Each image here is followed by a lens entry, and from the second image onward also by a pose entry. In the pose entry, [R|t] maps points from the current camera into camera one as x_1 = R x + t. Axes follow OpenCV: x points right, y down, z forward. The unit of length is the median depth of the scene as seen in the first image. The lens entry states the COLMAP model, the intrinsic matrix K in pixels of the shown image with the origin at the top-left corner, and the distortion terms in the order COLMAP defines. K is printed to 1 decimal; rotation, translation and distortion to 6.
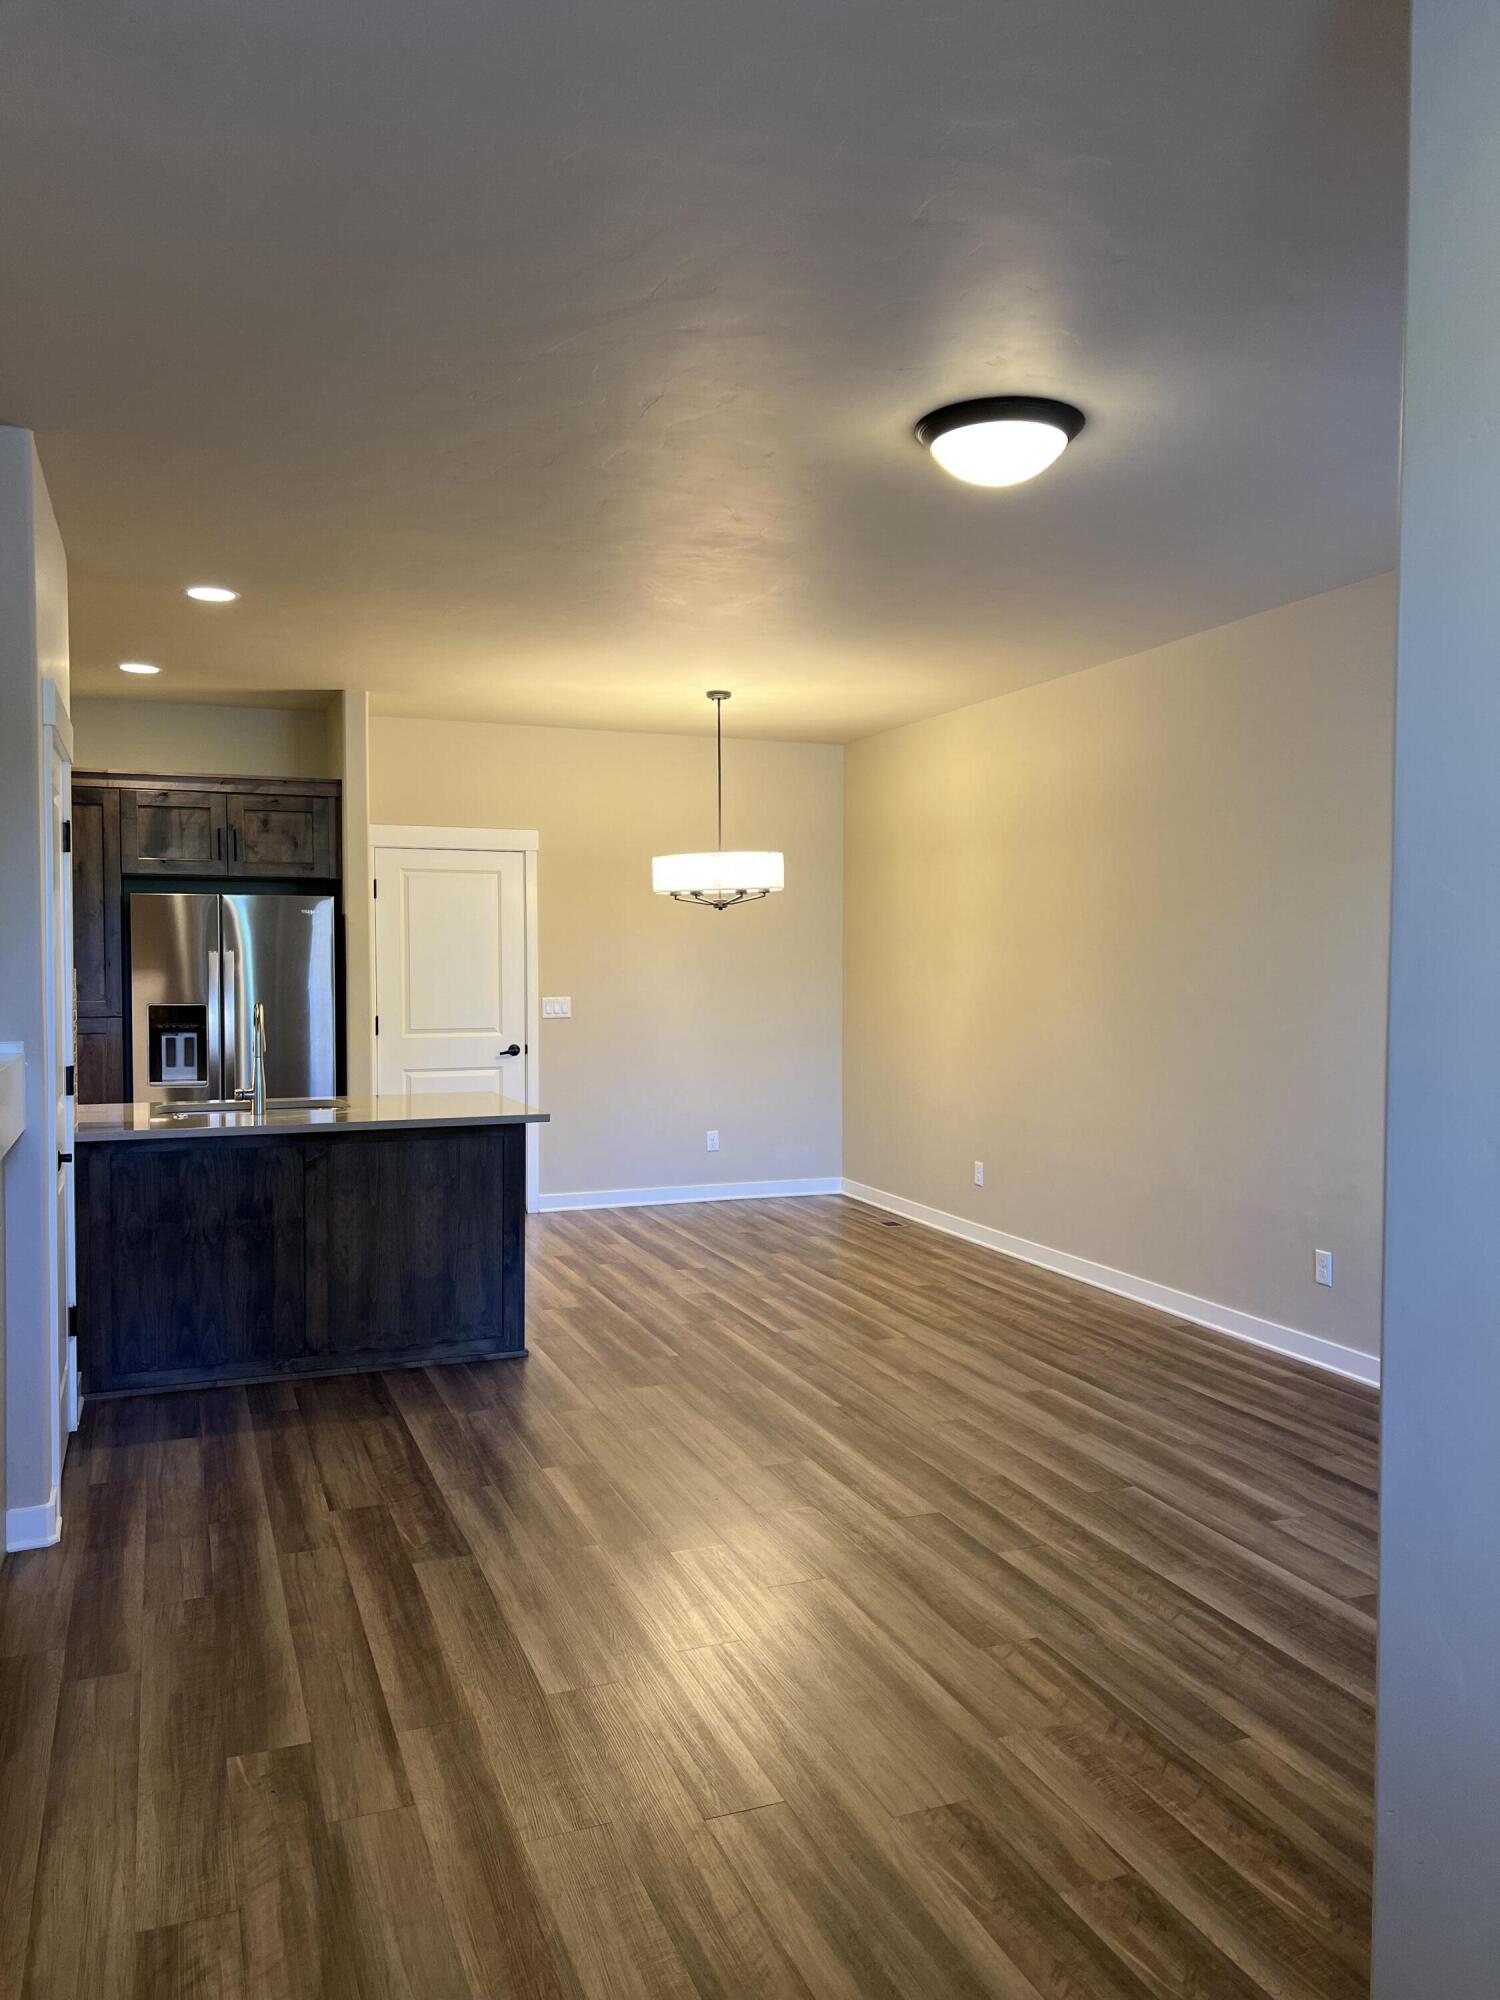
lens RADIAL K [[1499.8, 0, 756.4], [0, 1499.8, 1008.4], [0, 0, 1]] dist [0.055375, -0.054235]
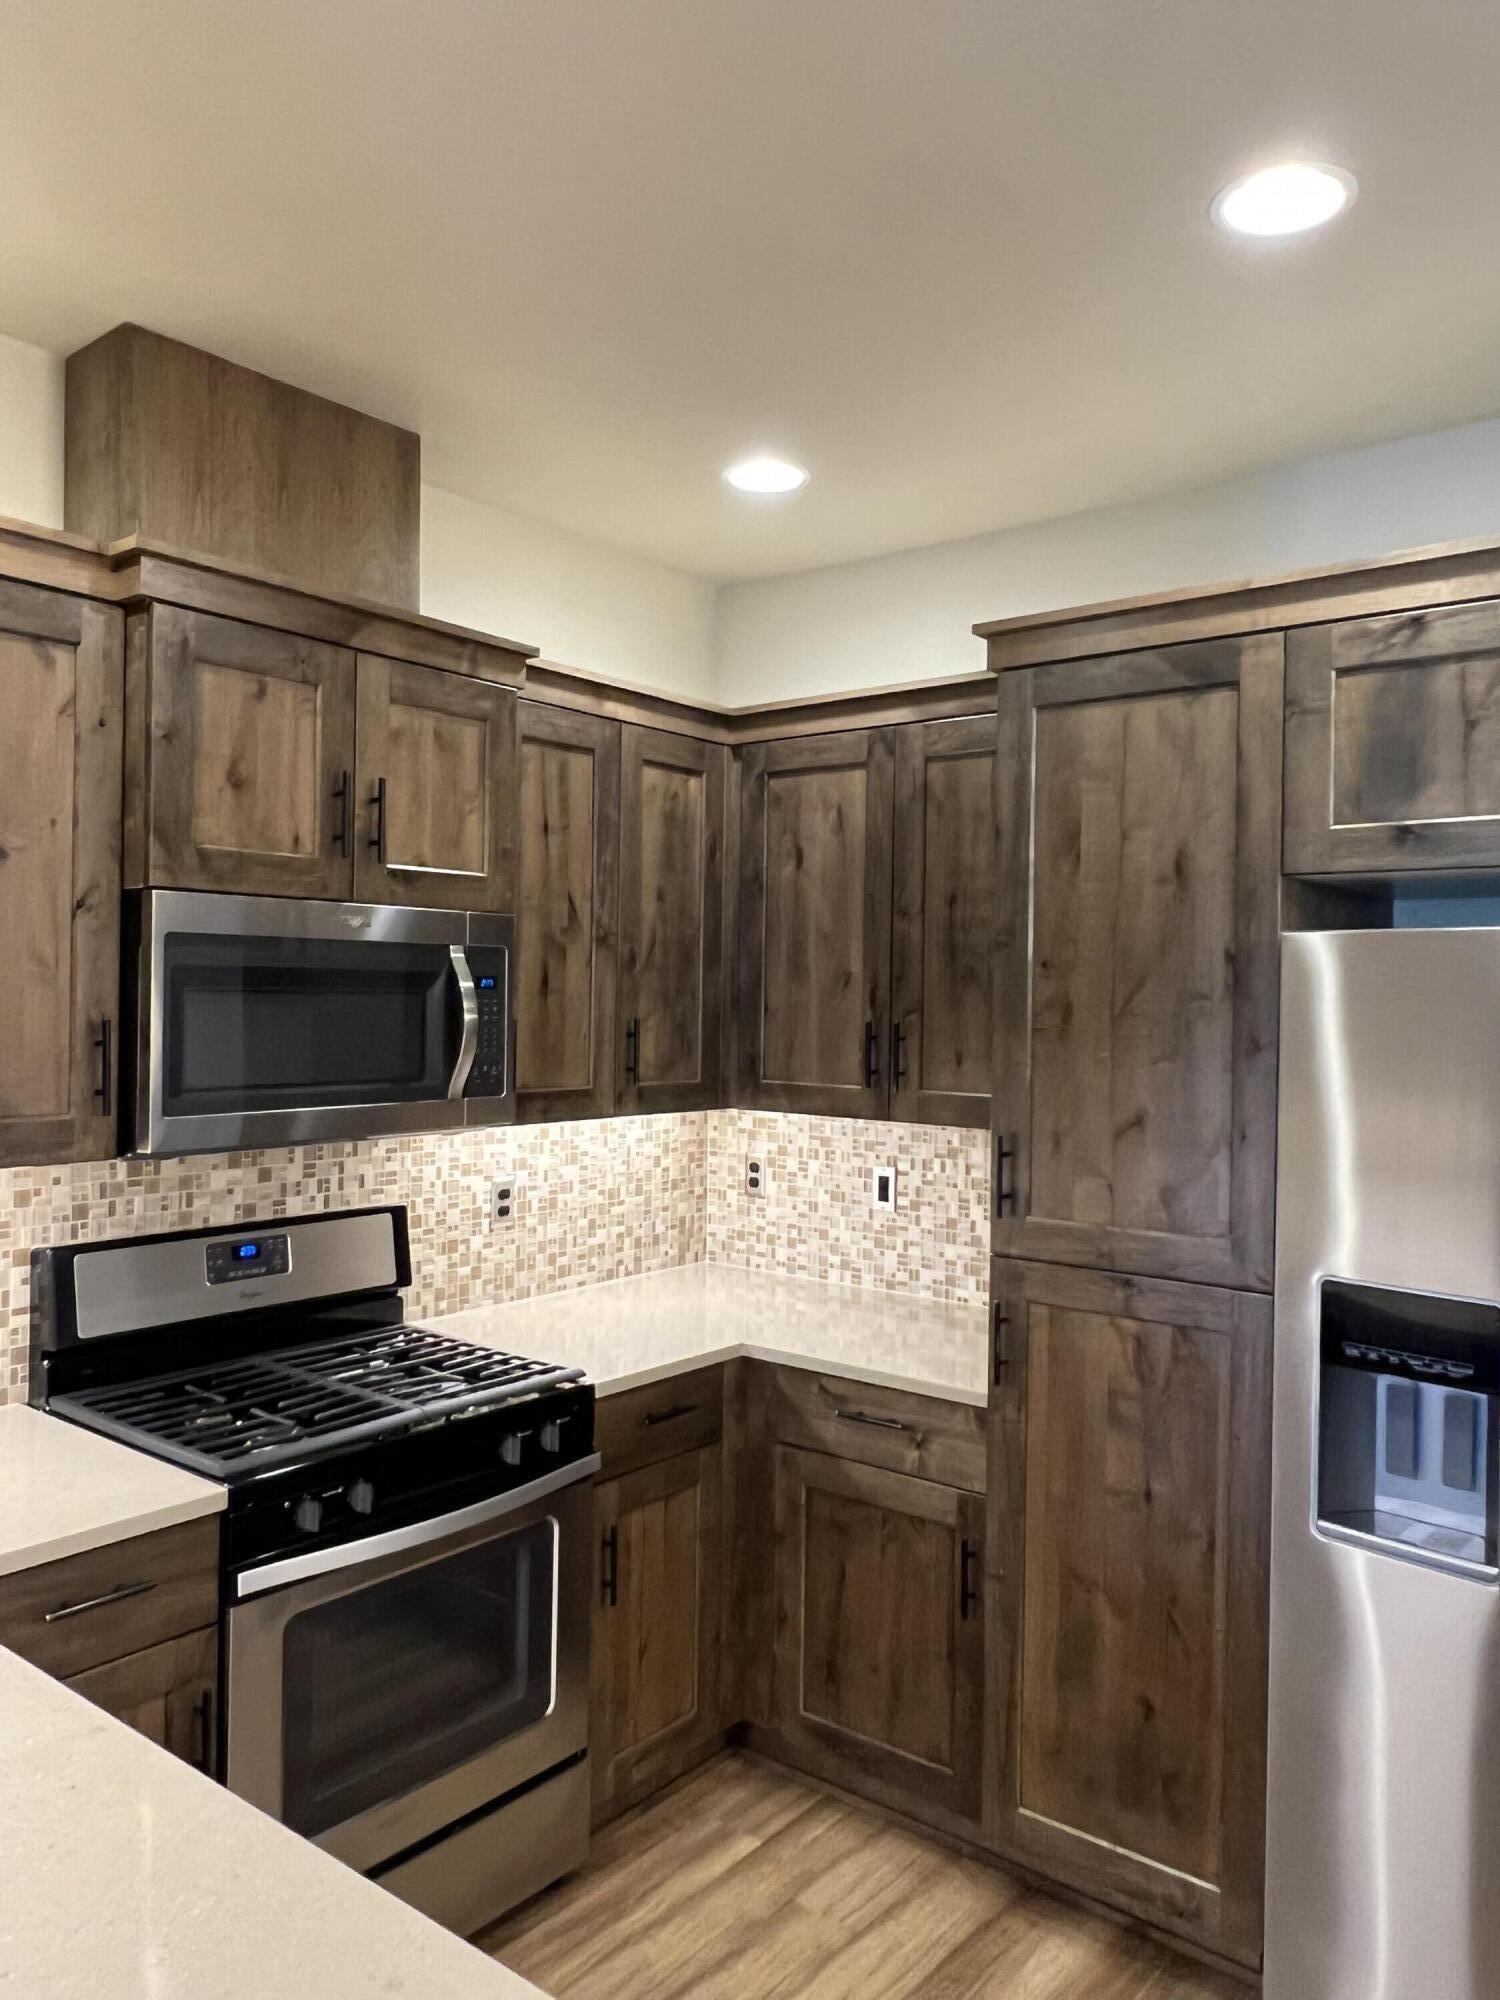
lens RADIAL K [[1431.9, 0, 749.2], [0, 1431.9, 998.6], [0, 0, 1]] dist [0.001306, -0.005674]
pose [[0.494530, 0.006044, -0.869140, -0.255898], [-0.045039, 0.998811, -0.018681, -0.064628], [0.867993, 0.048383, 0.494214, 0.952512]]
